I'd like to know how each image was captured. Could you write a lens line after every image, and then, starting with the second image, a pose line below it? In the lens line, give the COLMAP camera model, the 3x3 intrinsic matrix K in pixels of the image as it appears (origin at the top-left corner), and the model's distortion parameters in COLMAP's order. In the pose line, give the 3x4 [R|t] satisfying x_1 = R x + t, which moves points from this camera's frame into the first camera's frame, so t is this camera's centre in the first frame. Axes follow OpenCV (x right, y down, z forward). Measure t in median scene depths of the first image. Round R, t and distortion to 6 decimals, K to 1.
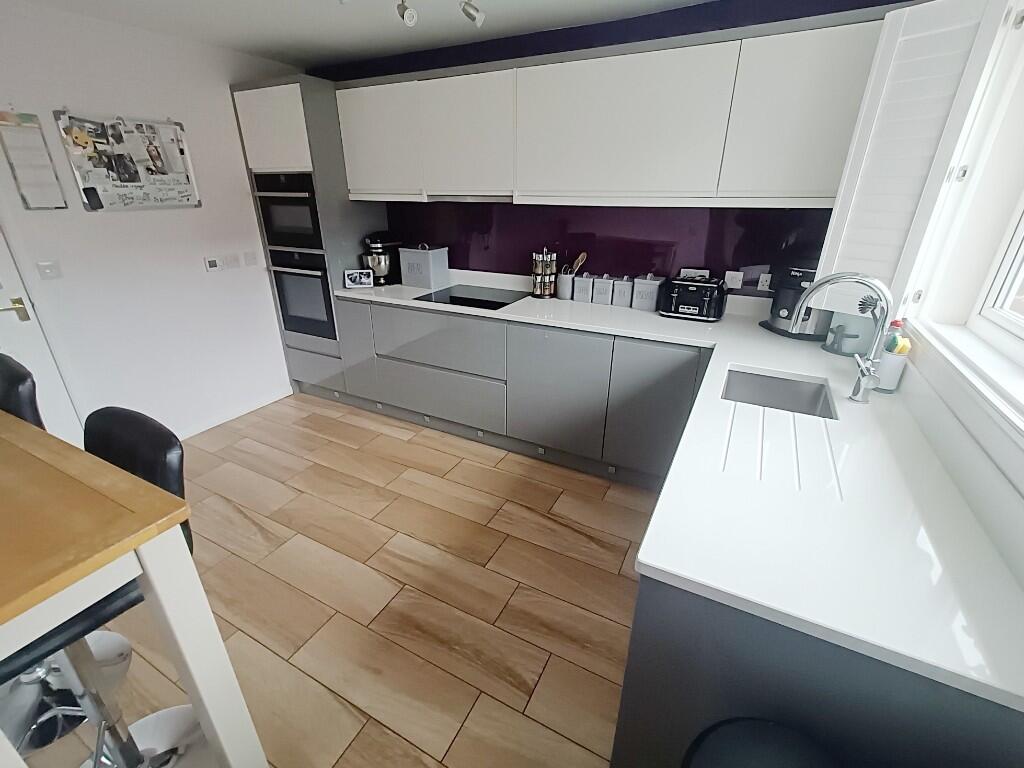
lens RADIAL K [[456.1, 0, 508.9], [0, 456.1, 391.5], [0, 0, 1]] dist [-0.004738, -0.000225]
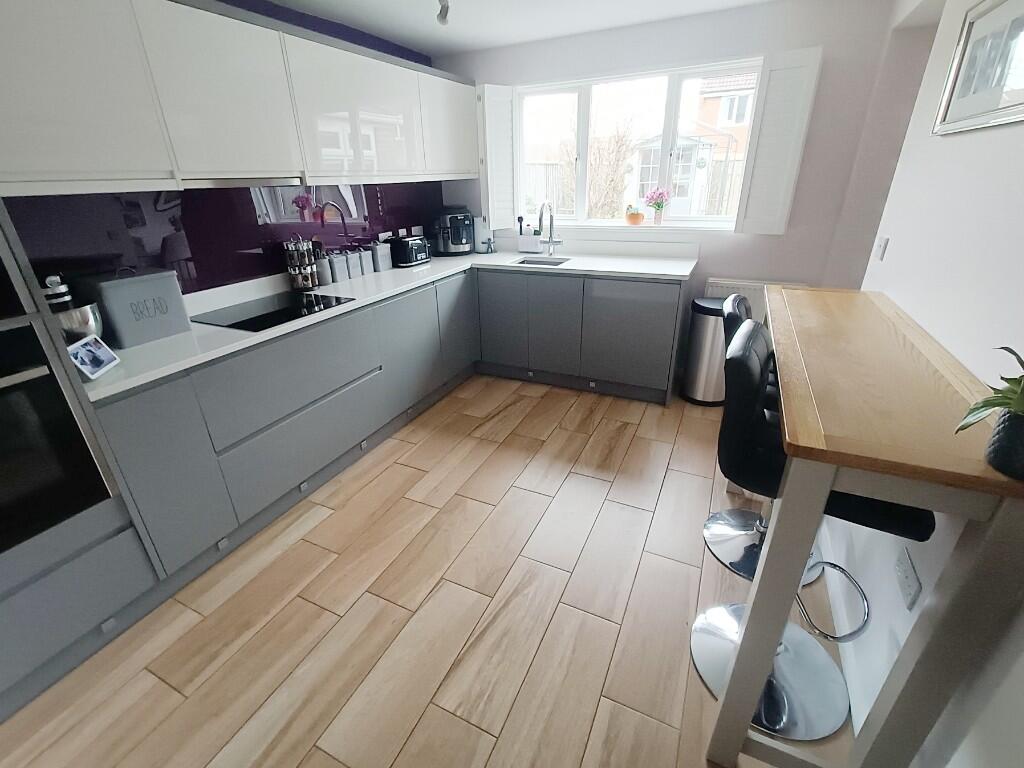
lens RADIAL K [[456.1, 0, 508.2], [0, 456.1, 381.3], [0, 0, 1]] dist [-0.004738, -0.000225]
pose [[-0.033187, -0.412211, 0.910484, -0.983907], [0.433152, 0.815054, 0.384795, -0.271148], [-0.900710, 0.407148, 0.151500, 0.657251]]
